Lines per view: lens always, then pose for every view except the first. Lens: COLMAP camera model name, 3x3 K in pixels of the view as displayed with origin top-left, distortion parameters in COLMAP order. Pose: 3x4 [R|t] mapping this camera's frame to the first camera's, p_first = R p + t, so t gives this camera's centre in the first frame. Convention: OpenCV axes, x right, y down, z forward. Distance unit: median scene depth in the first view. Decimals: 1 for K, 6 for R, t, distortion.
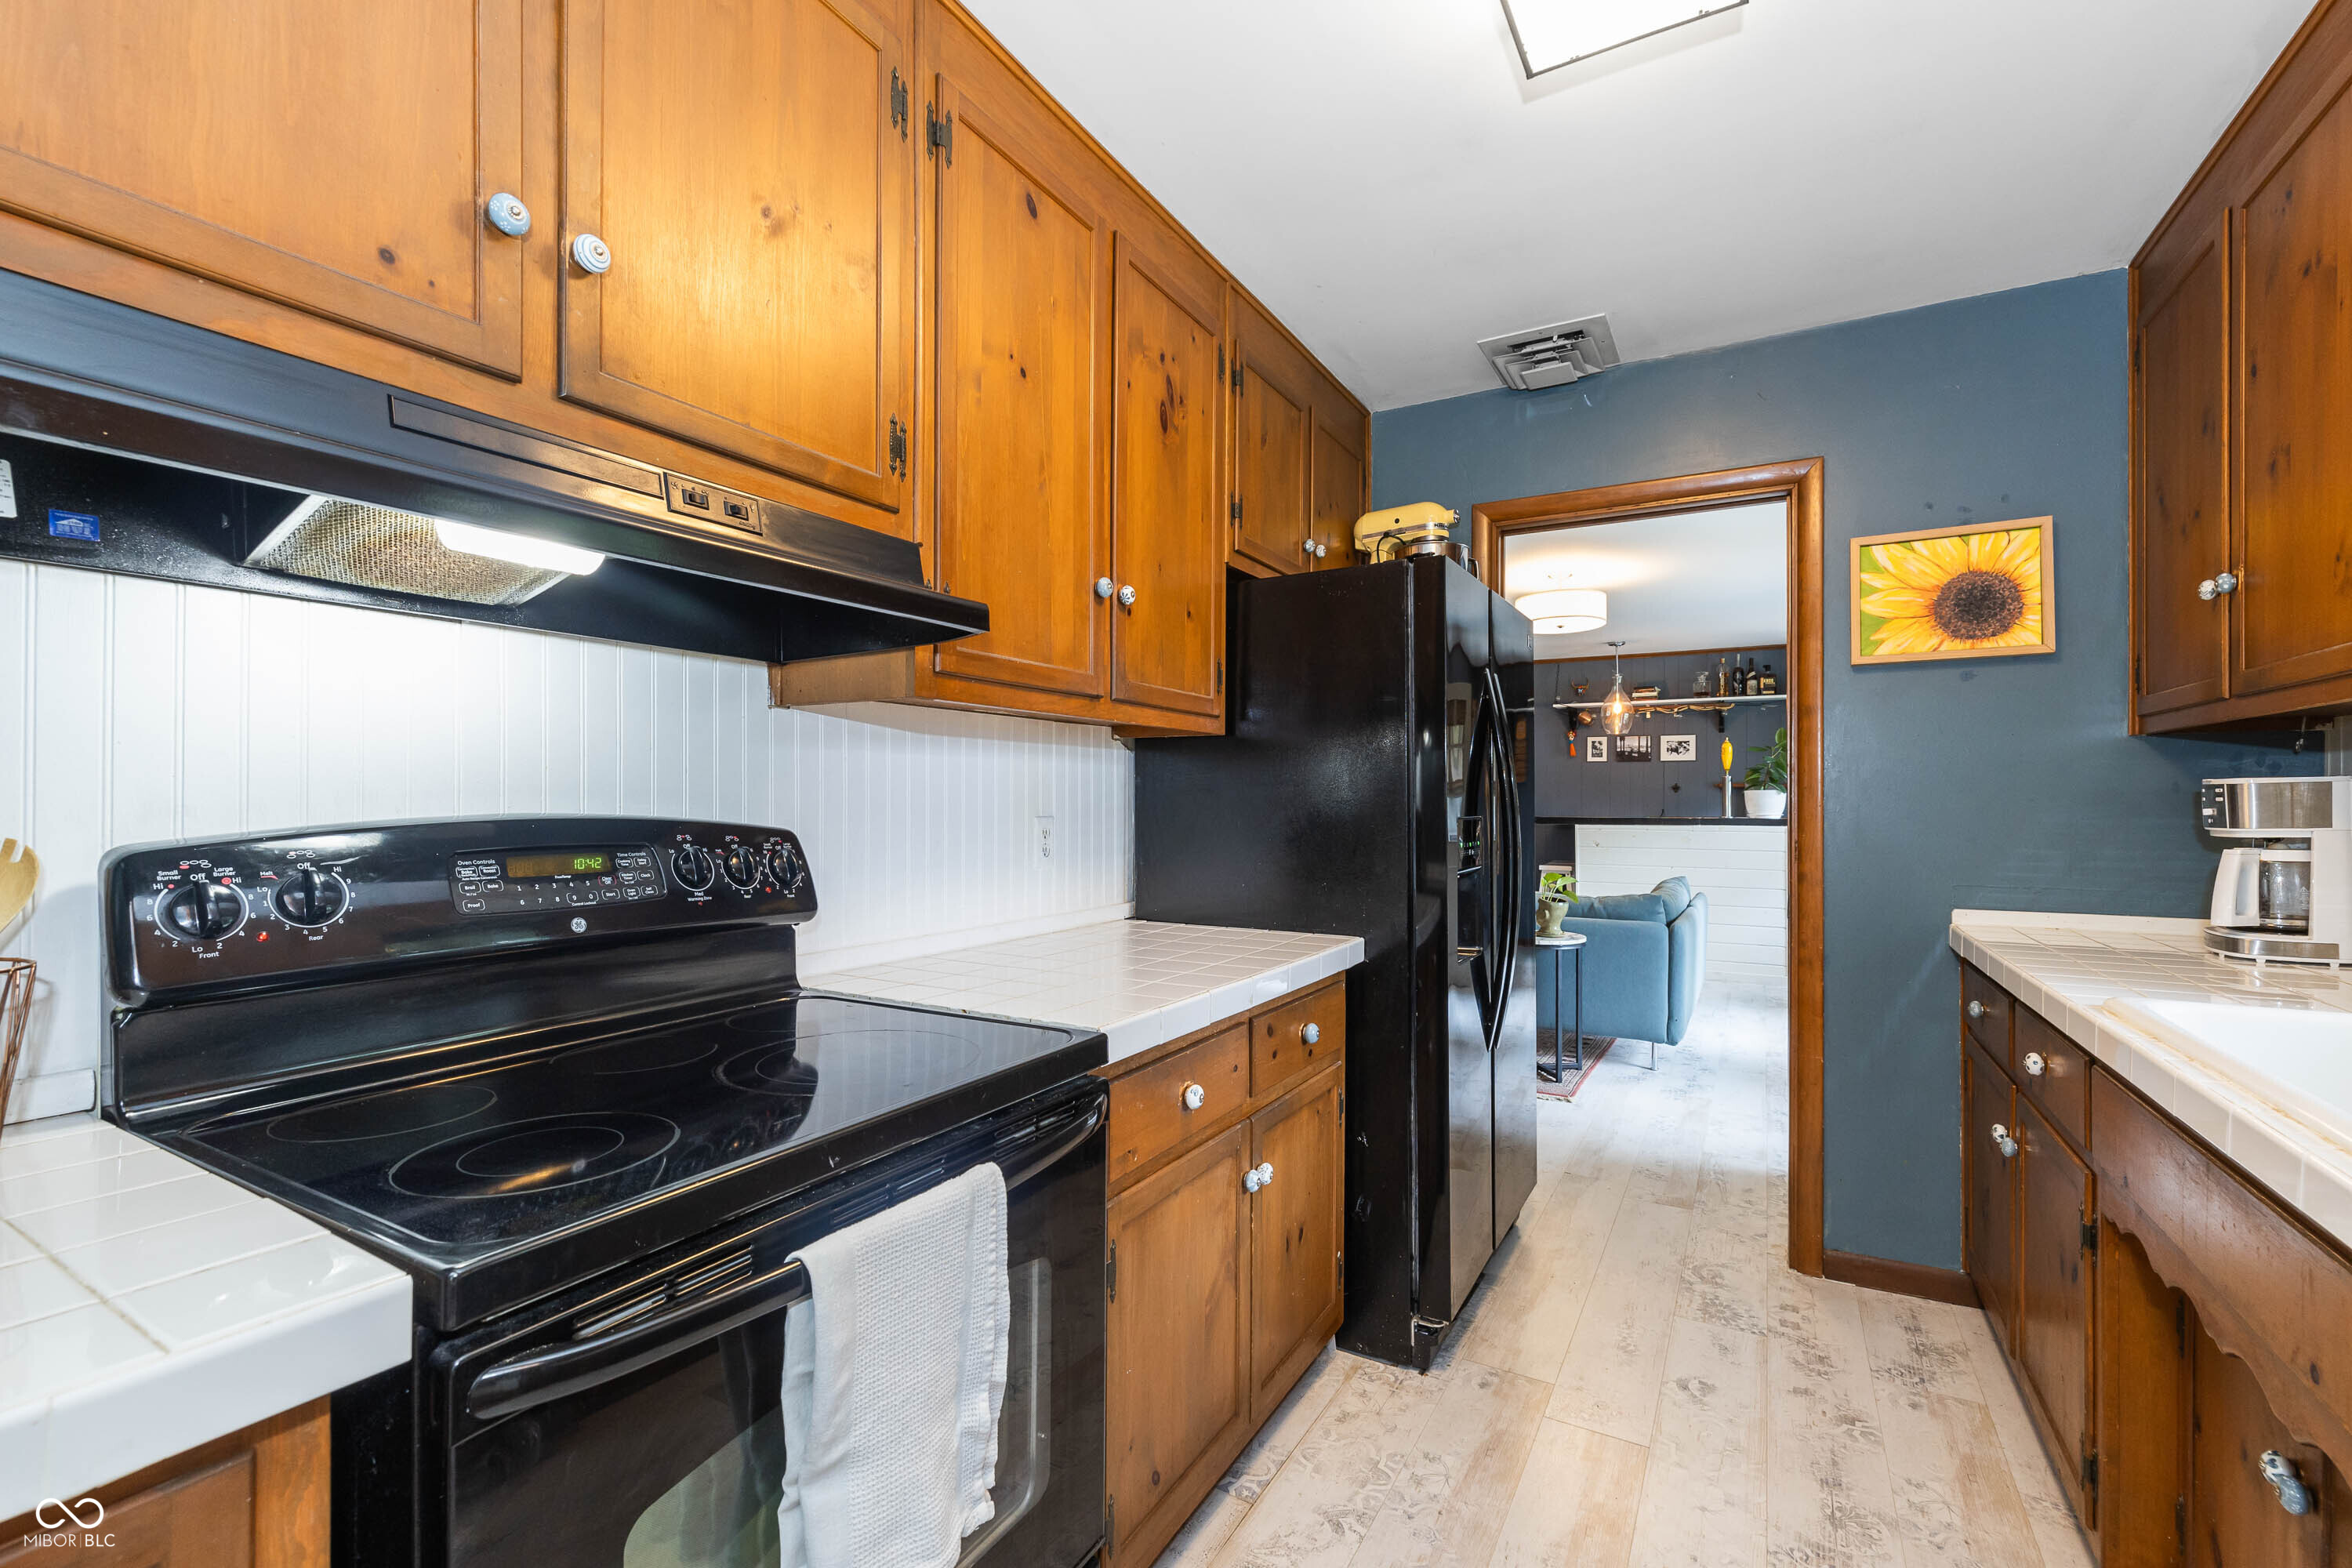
lens RADIAL K [[1005.5, 0, 1184.2], [0, 1005.5, 796.1], [0, 0, 1]] dist [0.002270, -0.000177]
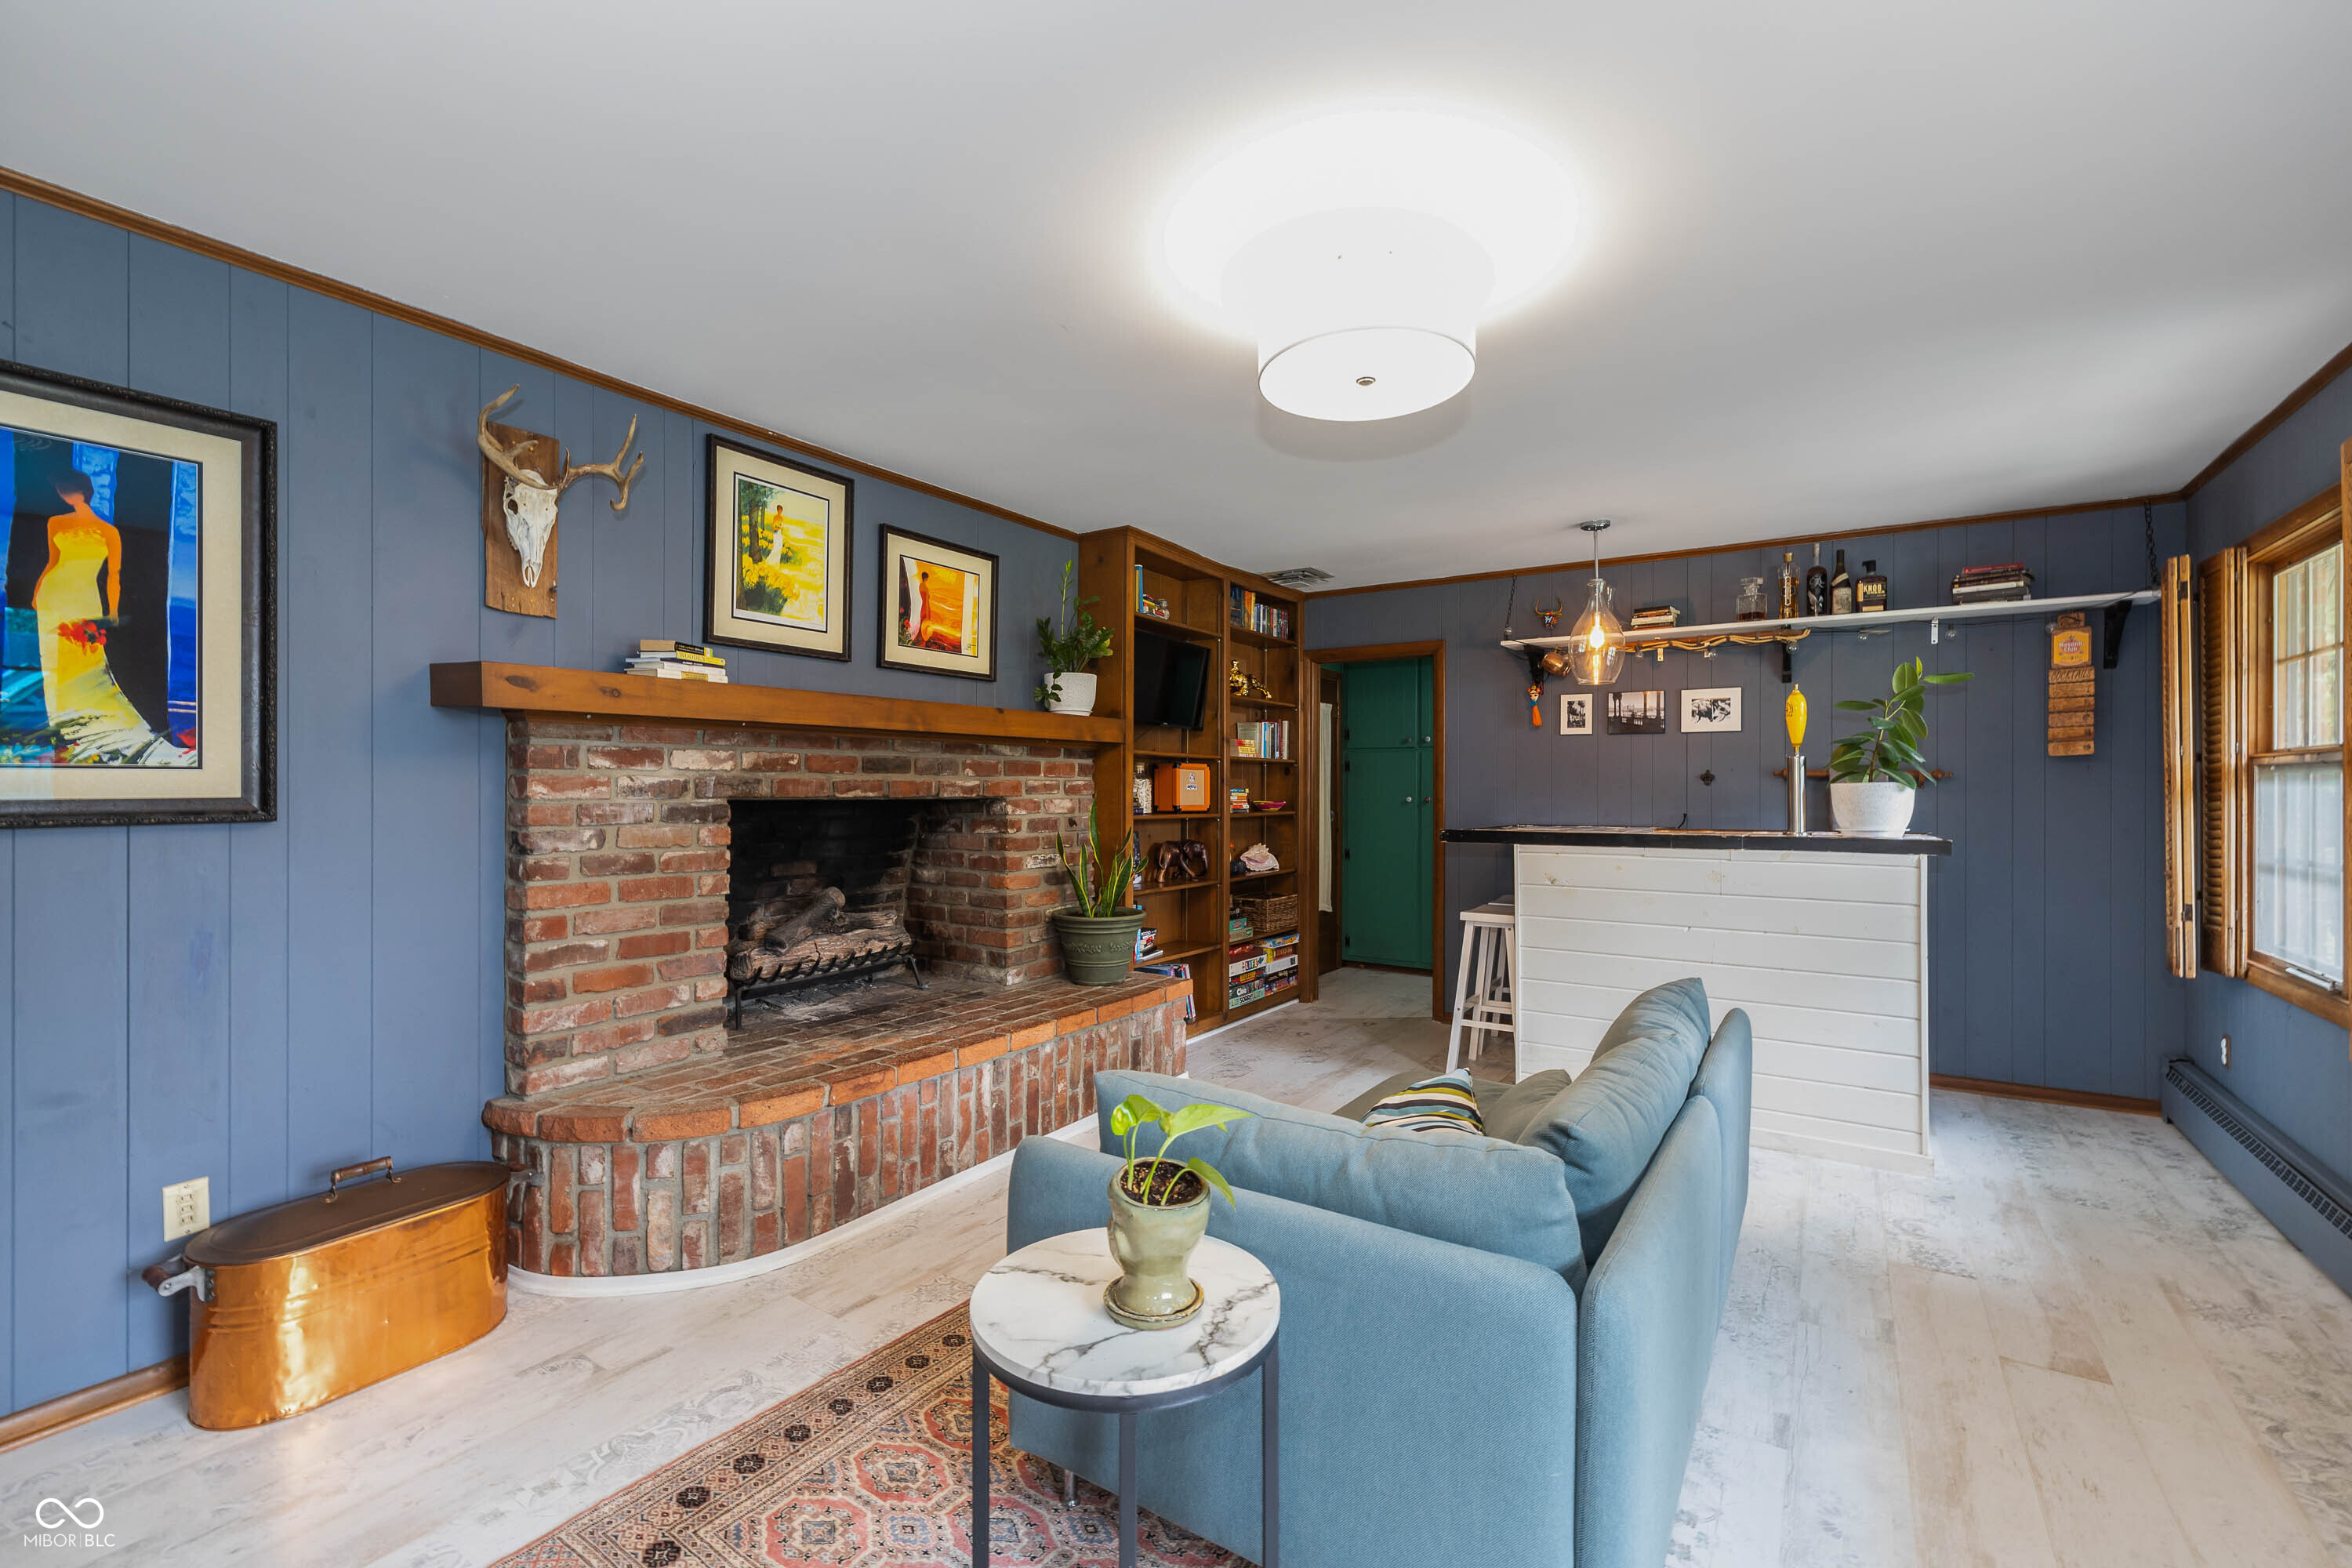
lens RADIAL K [[1005.5, 0, 1169.8], [0, 1005.5, 784.0], [0, 0, 1]] dist [0.002270, -0.000177]
pose [[0.997913, -0.004264, -0.064440, 0.218712], [0.004263, 0.999991, -0.000145, -0.005830], [0.064440, -0.000130, 0.997922, 0.402868]]
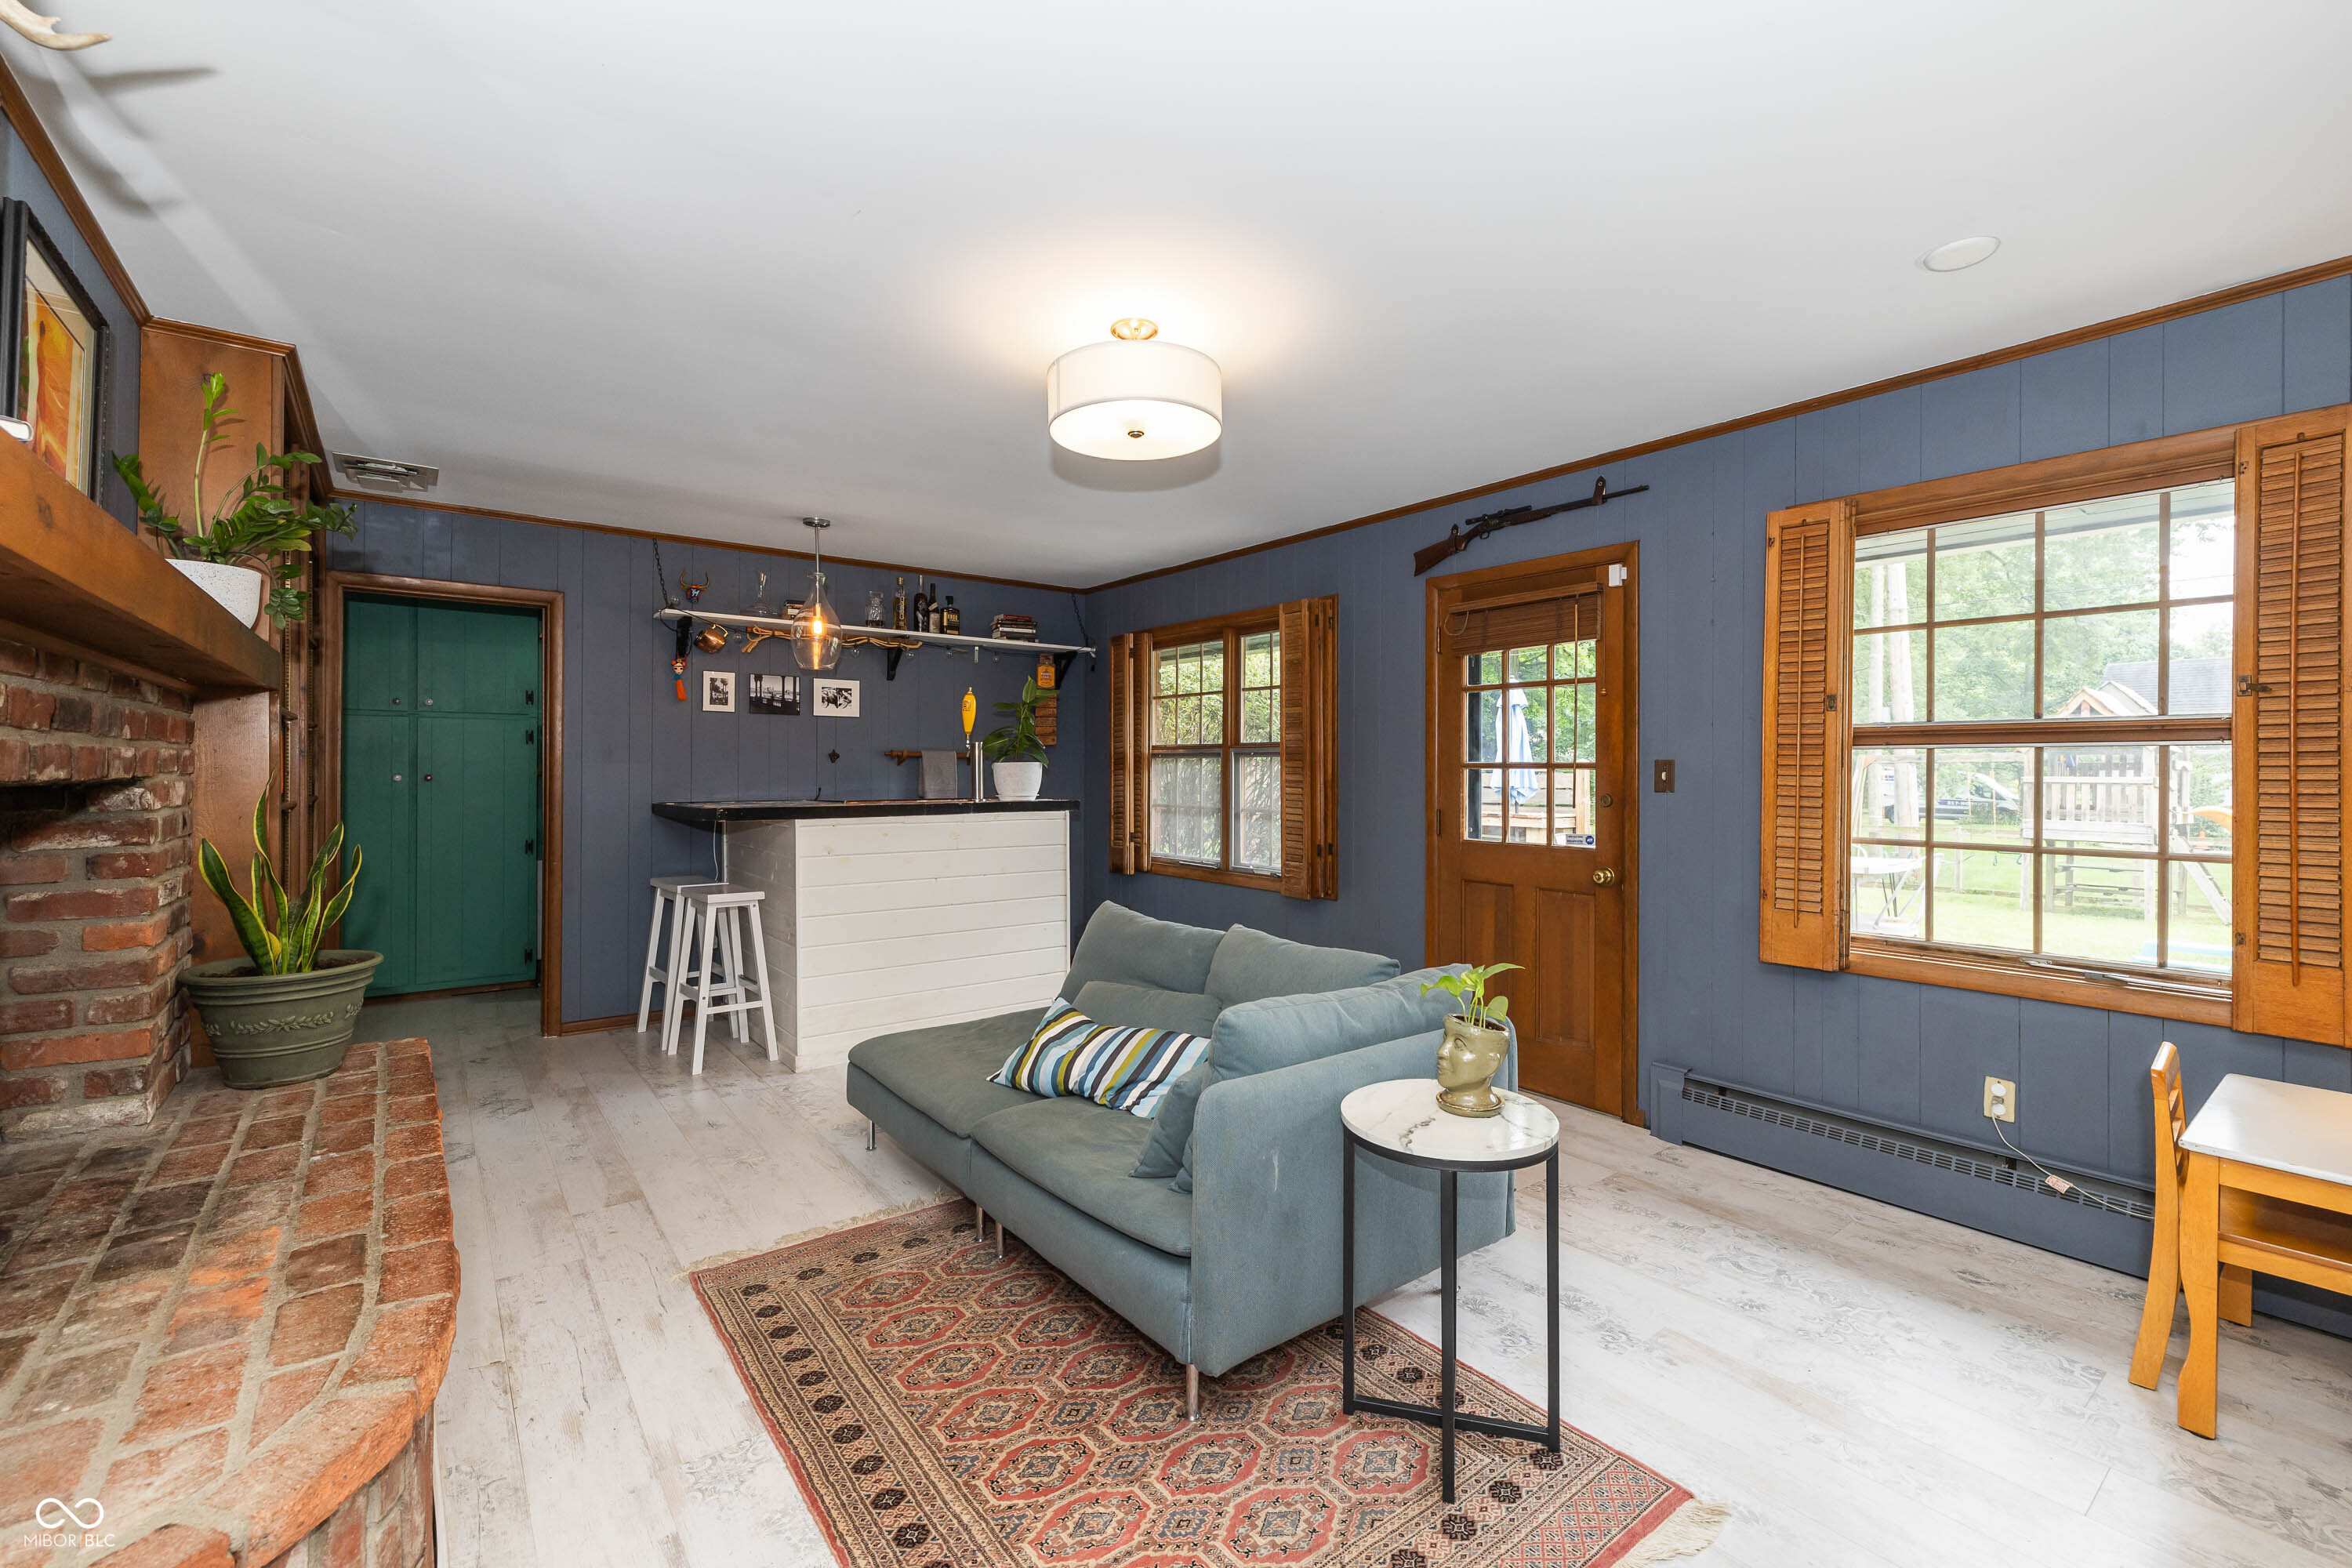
lens RADIAL K [[1005.5, 0, 1179.9], [0, 1005.5, 768.9], [0, 0, 1]] dist [0.002270, -0.000177]
pose [[0.379096, -0.004233, 0.925348, -0.057103], [-0.006142, 0.999956, 0.007090, -0.005896], [-0.925337, -0.008371, 0.379053, 0.542721]]
